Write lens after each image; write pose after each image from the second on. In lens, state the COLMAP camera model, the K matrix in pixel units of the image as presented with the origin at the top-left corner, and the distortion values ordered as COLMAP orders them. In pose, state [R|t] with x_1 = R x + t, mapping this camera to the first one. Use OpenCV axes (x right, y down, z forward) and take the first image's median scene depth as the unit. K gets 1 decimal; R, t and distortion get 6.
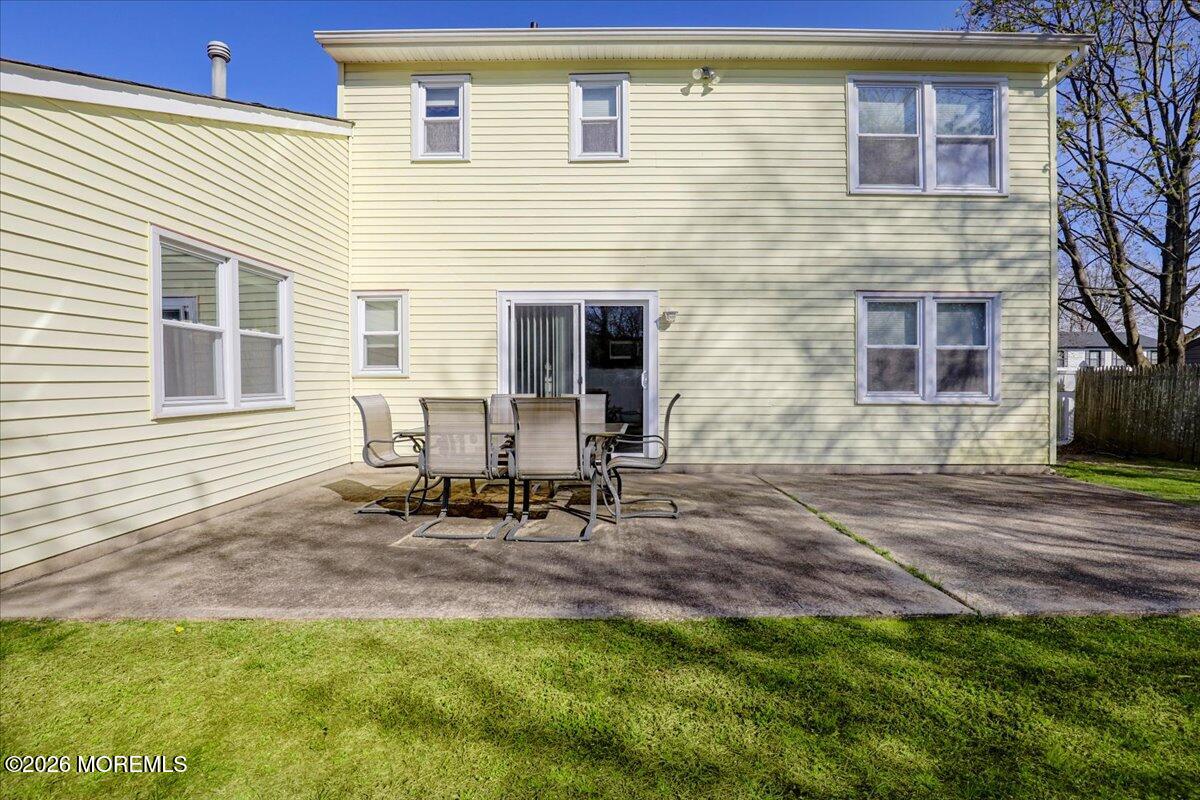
lens RADIAL K [[573.3, 0, 604.7], [0, 573.3, 381.8], [0, 0, 1]] dist [-0.020490, -0.000414]
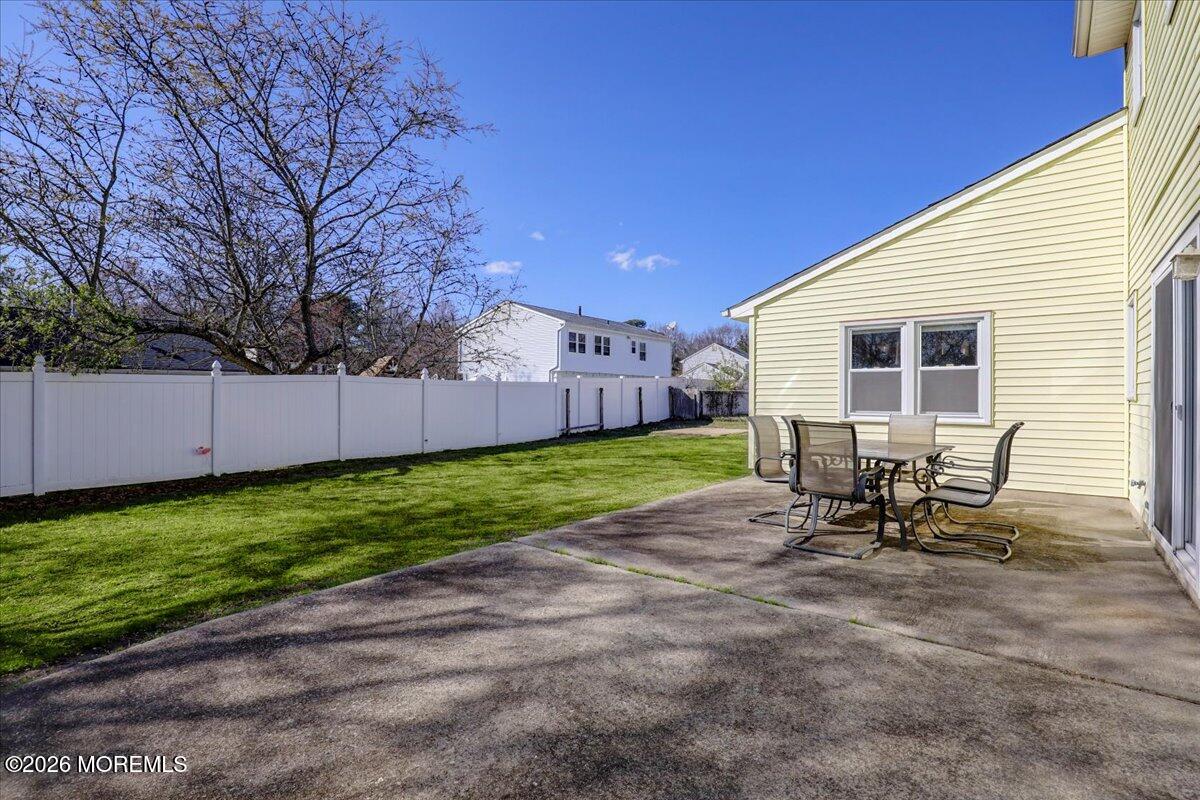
lens RADIAL K [[570.2, 0, 600.0], [0, 570.2, 400.0], [0, 0, 1]] dist [-0.017642, -0.000063]
pose [[-0.614054, -0.001732, -0.789262, 1.060633], [-0.005691, 0.999981, 0.002233, -0.007259], [0.789244, 0.005863, -0.614052, 1.302747]]
